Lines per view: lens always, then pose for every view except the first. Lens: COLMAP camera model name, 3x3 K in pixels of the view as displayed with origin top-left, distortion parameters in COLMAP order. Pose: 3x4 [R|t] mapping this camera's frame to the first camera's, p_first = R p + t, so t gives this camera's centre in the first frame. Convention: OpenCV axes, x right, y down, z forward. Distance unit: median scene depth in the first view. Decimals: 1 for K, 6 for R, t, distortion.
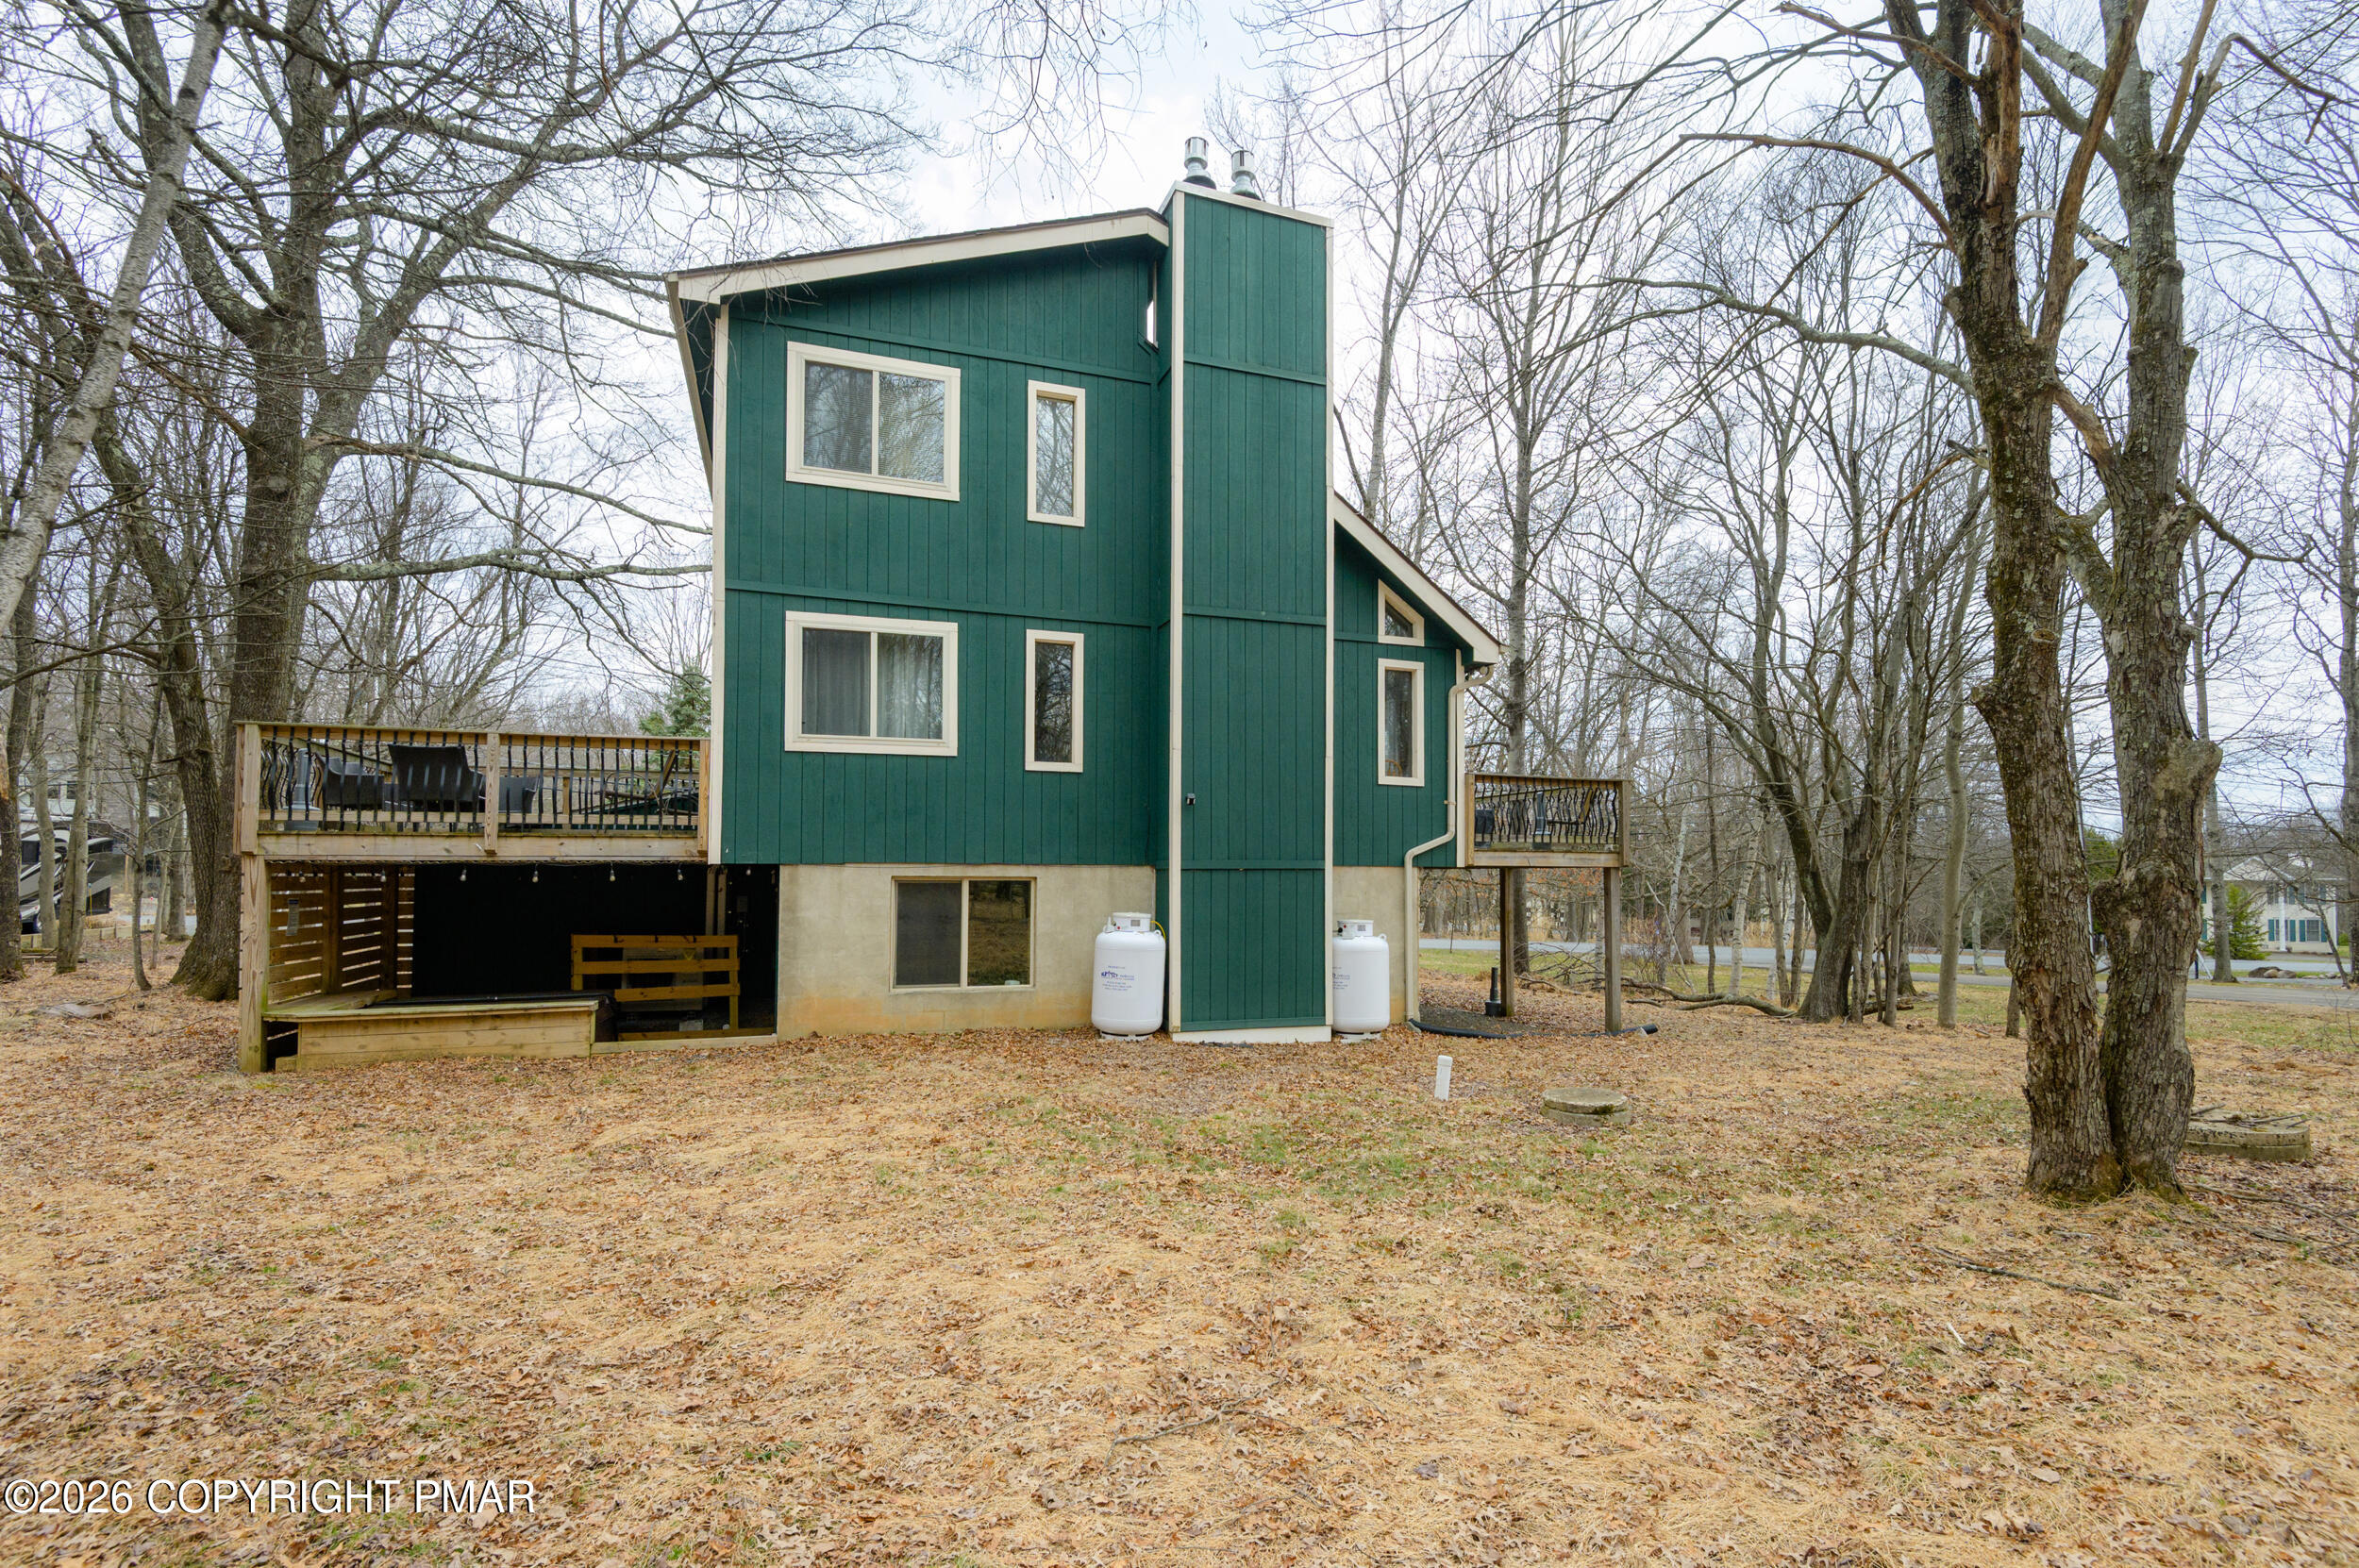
lens RADIAL K [[1127.6, 0, 1210.8], [0, 1127.6, 825.0], [0, 0, 1]] dist [-0.002789, -0.000472]
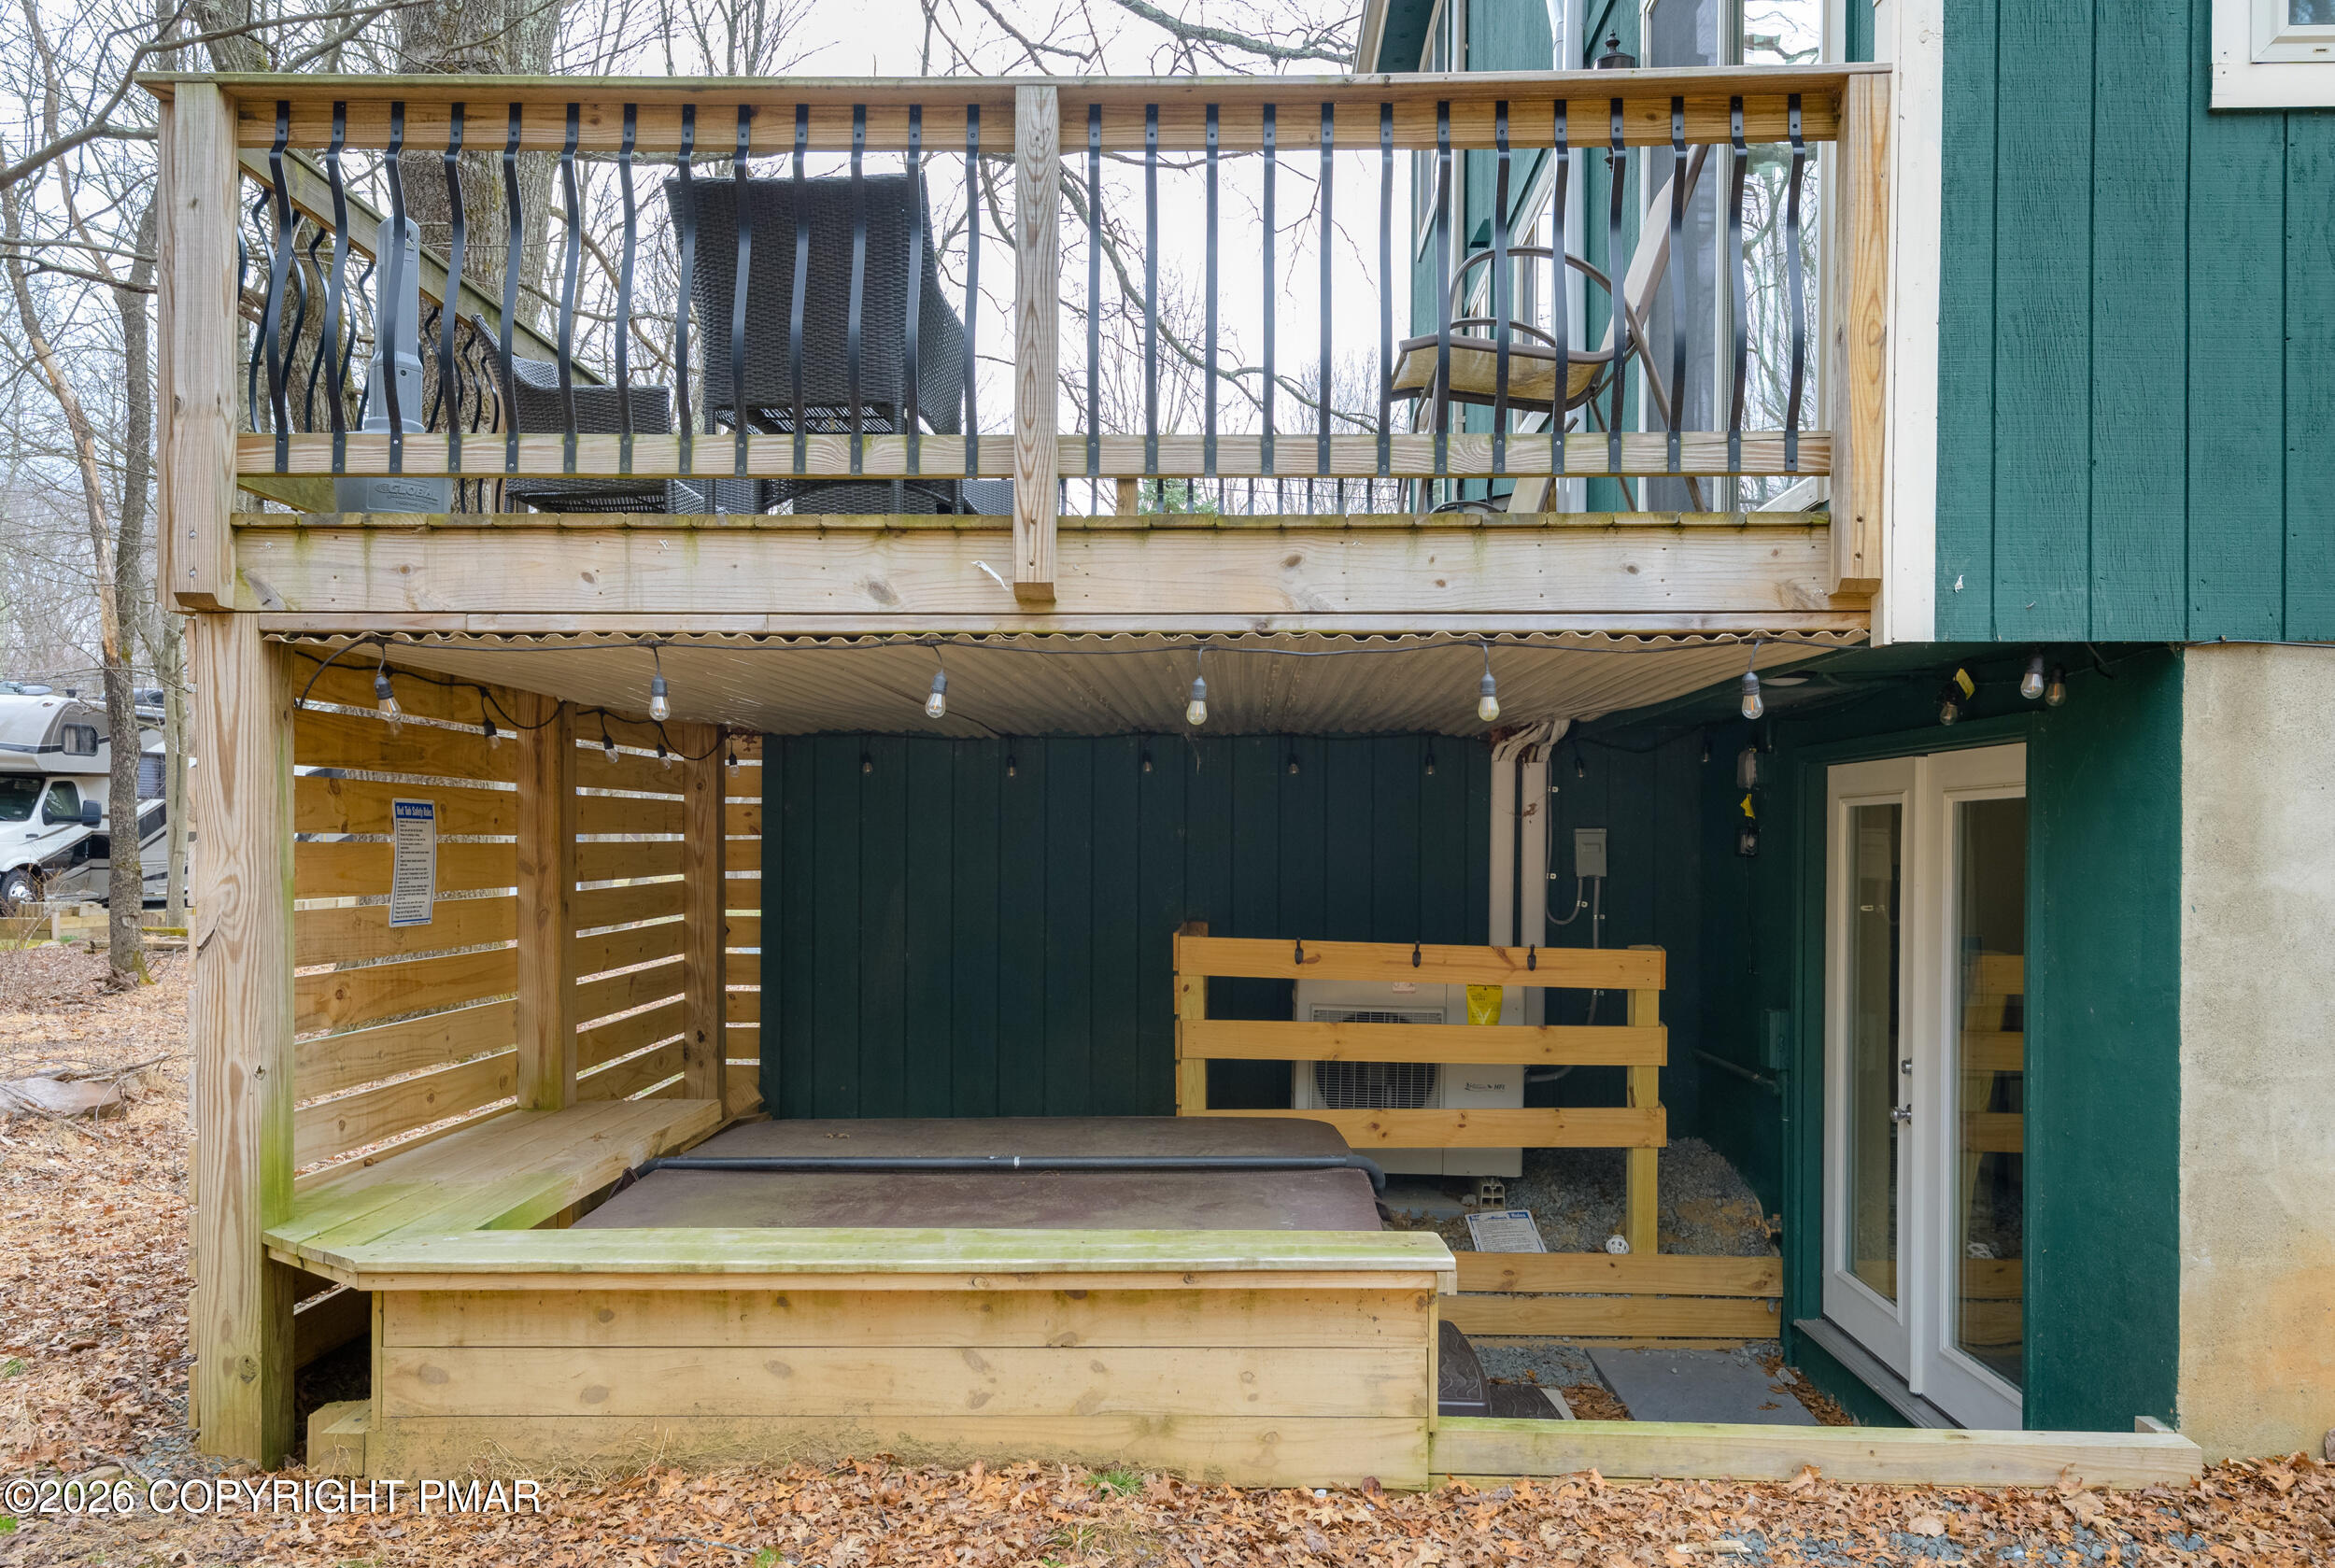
lens RADIAL K [[1775.9, 0, 1169.1], [0, 1775.9, 794.9], [0, 0, 1]] dist [0.016898, 0.004267]
pose [[0.931210, -0.004878, -0.364450, -0.438715], [0.011921, 0.999783, 0.017078, 0.055319], [0.364287, -0.020247, 0.931066, 0.607894]]
